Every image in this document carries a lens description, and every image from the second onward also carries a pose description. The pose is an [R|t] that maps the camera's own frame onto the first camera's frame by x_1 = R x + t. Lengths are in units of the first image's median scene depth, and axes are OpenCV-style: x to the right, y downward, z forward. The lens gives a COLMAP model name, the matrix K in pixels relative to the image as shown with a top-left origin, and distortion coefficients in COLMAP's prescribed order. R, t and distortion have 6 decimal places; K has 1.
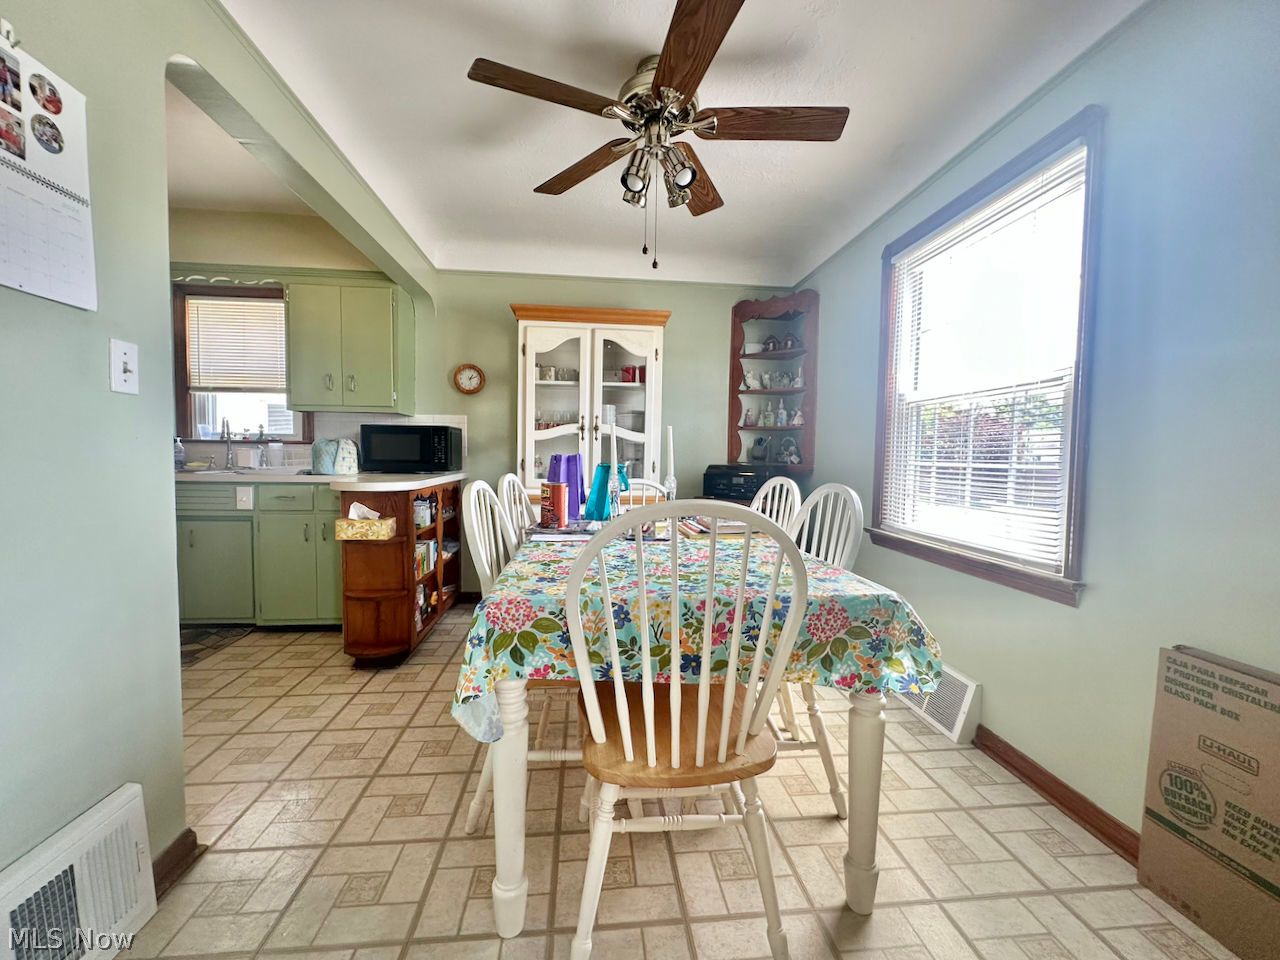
lens RADIAL K [[531.0, 0, 636.3], [0, 531.0, 480.6], [0, 0, 1]] dist [0.000325, -0.000643]
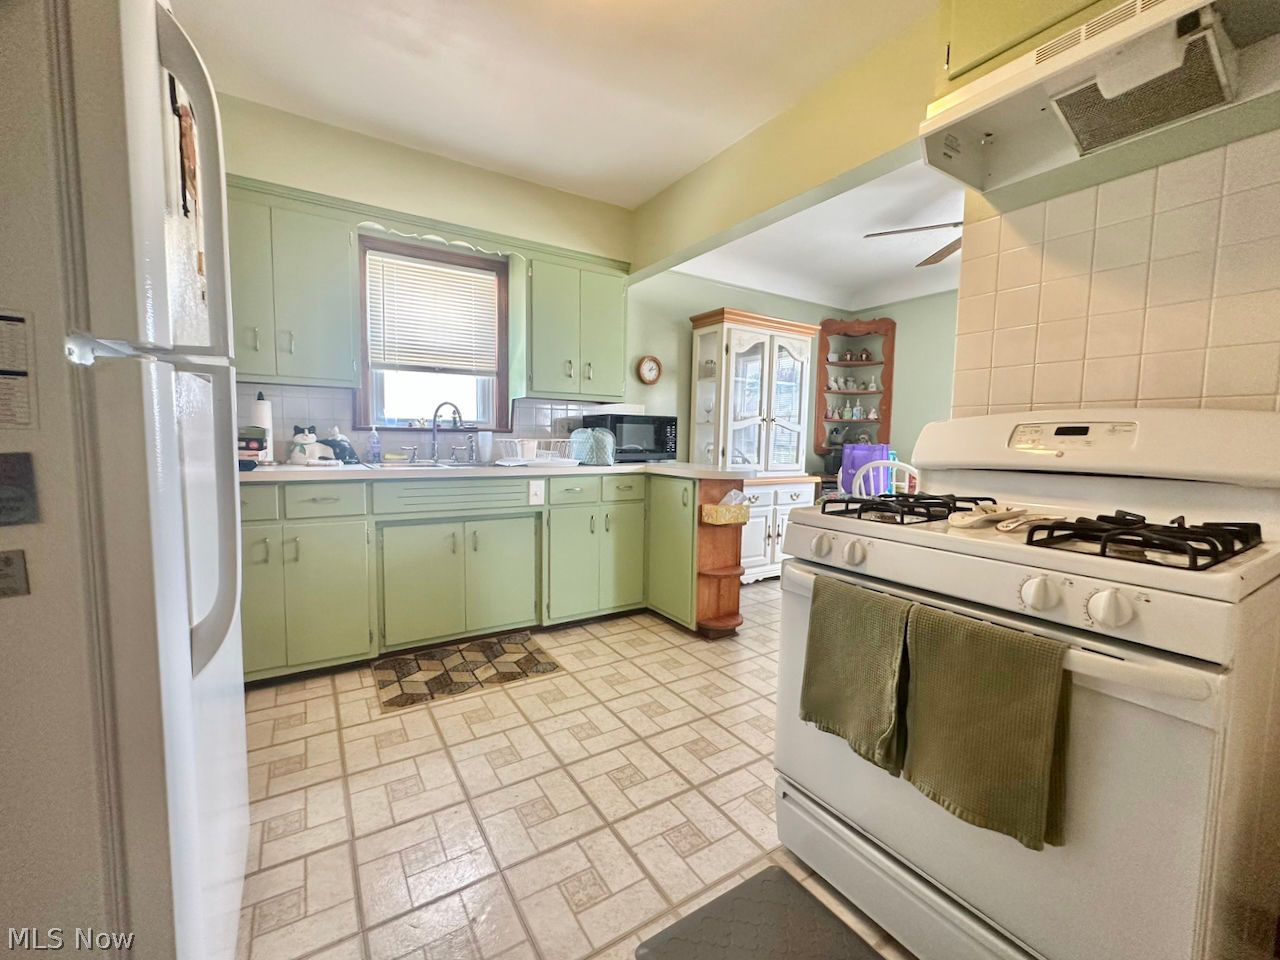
lens RADIAL K [[524.7, 0, 634.7], [0, 524.7, 480.8], [0, 0, 1]] dist [-0.000600, -0.000159]
pose [[0.895283, -0.039591, 0.443736, -0.892337], [0.021800, 0.998743, 0.045126, -0.022867], [-0.444965, -0.030727, 0.895021, 0.086603]]
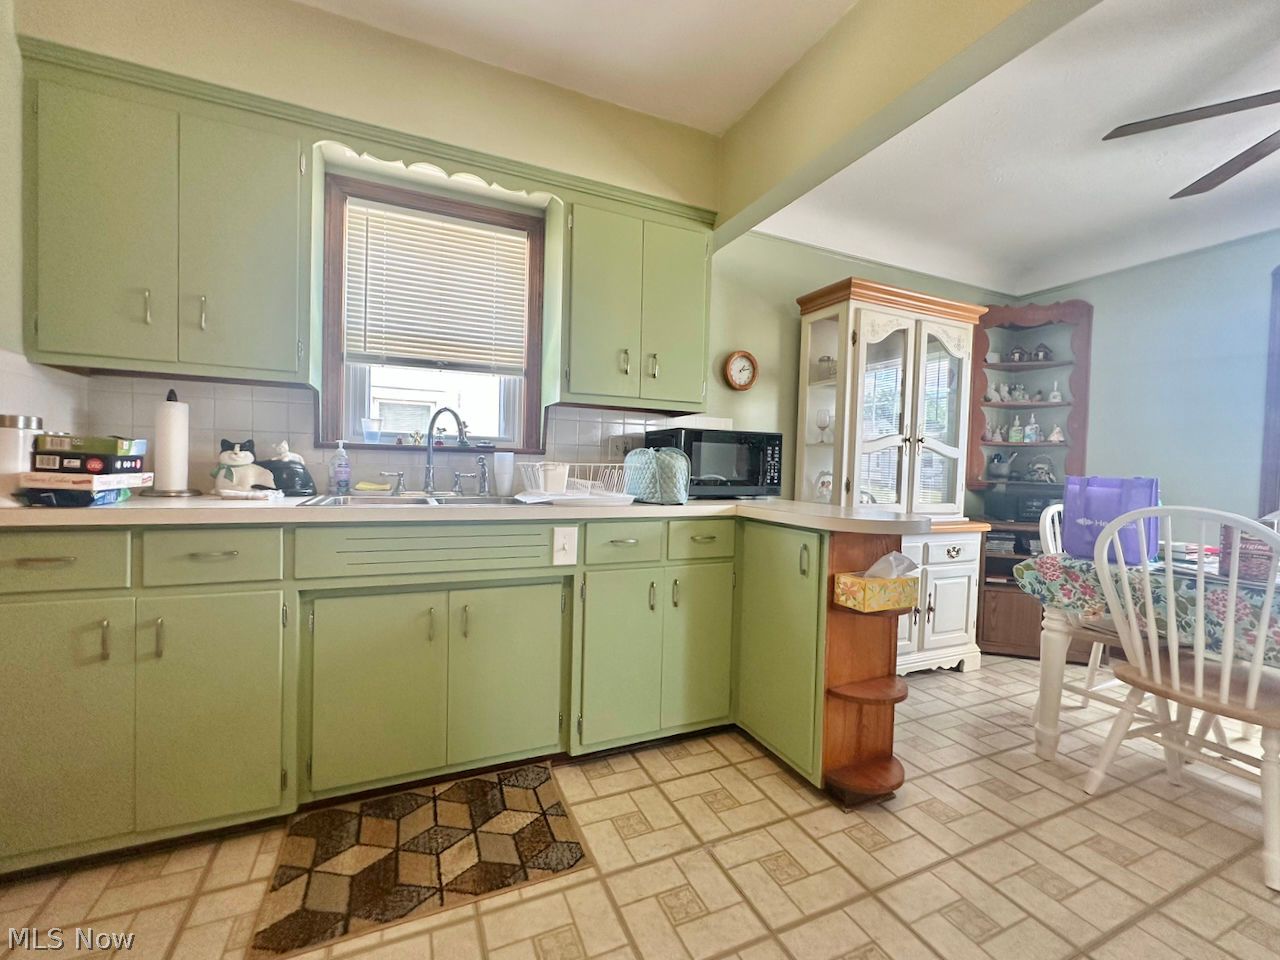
lens RADIAL K [[531.0, 0, 636.3], [0, 531.0, 480.6], [0, 0, 1]] dist [0.000325, -0.000643]
pose [[0.949160, -0.001532, 0.314789, -0.763697], [0.006085, 0.999891, -0.013481, -0.028449], [-0.314734, 0.014711, 0.949066, 0.365771]]
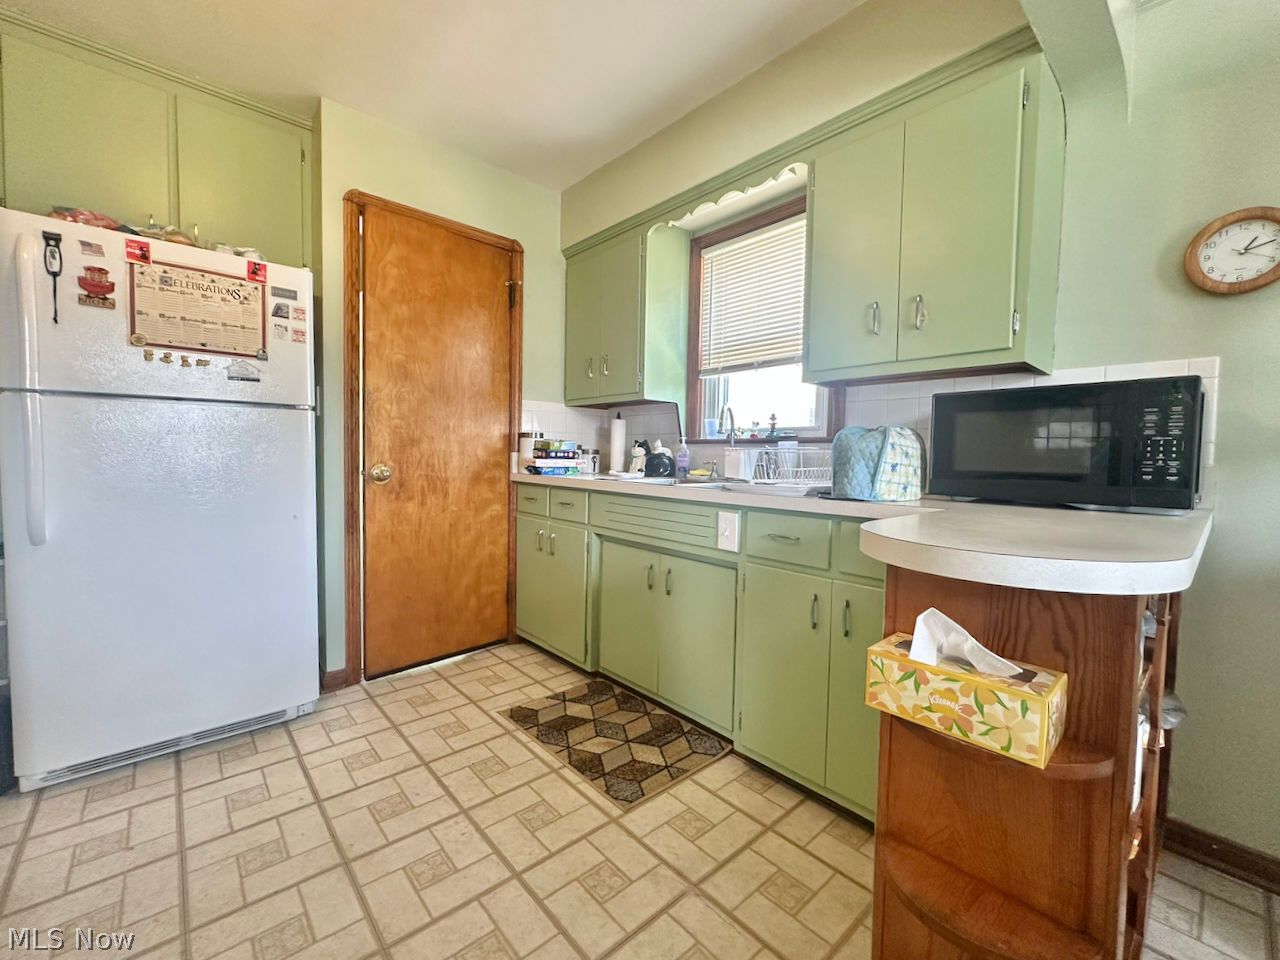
lens RADIAL K [[531.0, 0, 636.3], [0, 531.0, 480.6], [0, 0, 1]] dist [0.000325, -0.000643]
pose [[0.587937, 0.033067, -0.808231, -0.287465], [-0.048736, 0.998797, 0.005411, -0.019503], [0.807437, 0.036209, 0.588841, 0.508537]]
